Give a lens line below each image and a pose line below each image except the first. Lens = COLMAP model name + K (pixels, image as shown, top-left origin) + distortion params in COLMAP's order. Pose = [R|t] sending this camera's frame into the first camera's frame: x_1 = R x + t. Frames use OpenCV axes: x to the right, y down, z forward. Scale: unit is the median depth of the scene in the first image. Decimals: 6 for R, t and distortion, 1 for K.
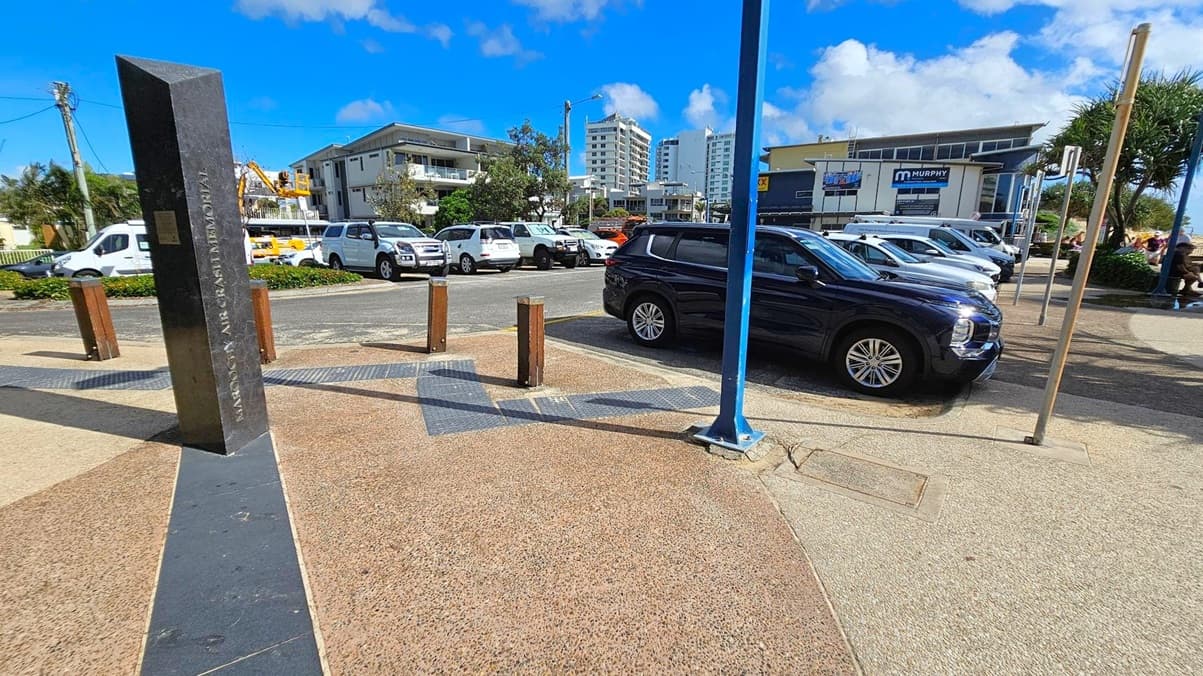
lens RADIAL K [[489.9, 0, 601.5], [0, 489.9, 338.0], [0, 0, 1]] dist [-0.000237, 0.000094]
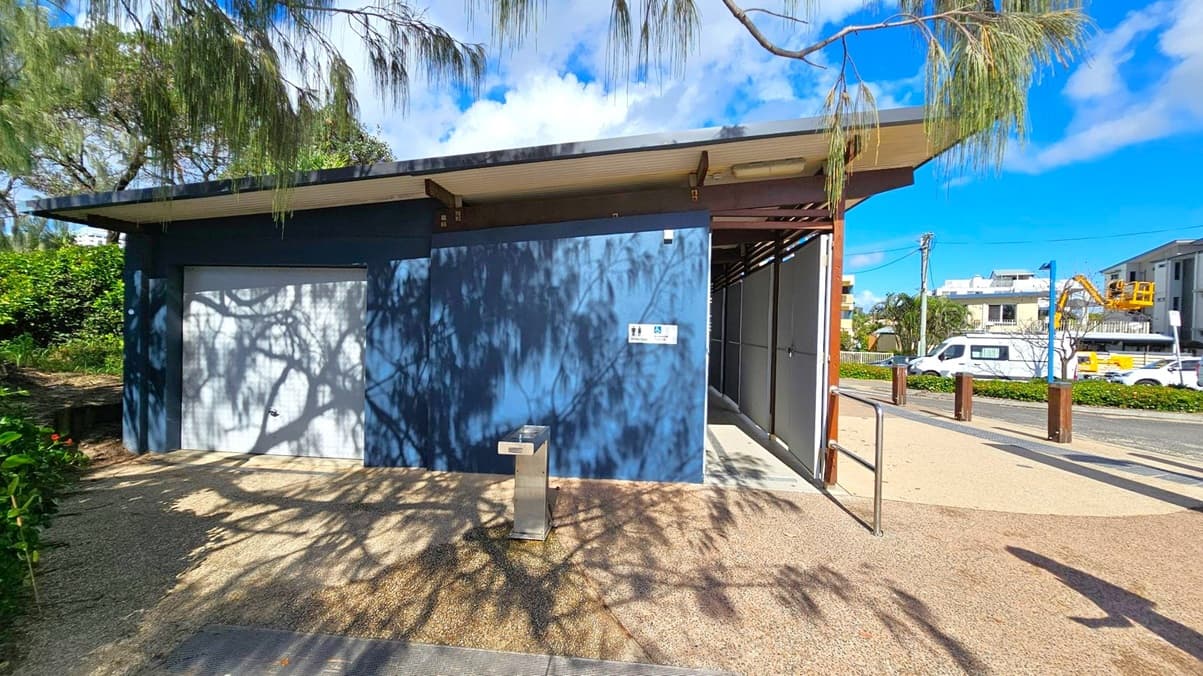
lens RADIAL K [[489.9, 0, 601.5], [0, 489.9, 338.0], [0, 0, 1]] dist [-0.000237, 0.000094]
pose [[0.245523, 0.016203, -0.969255, -0.007400], [-0.228956, 0.972541, -0.041739, 0.028781], [0.941965, 0.232165, 0.242492, -0.152138]]
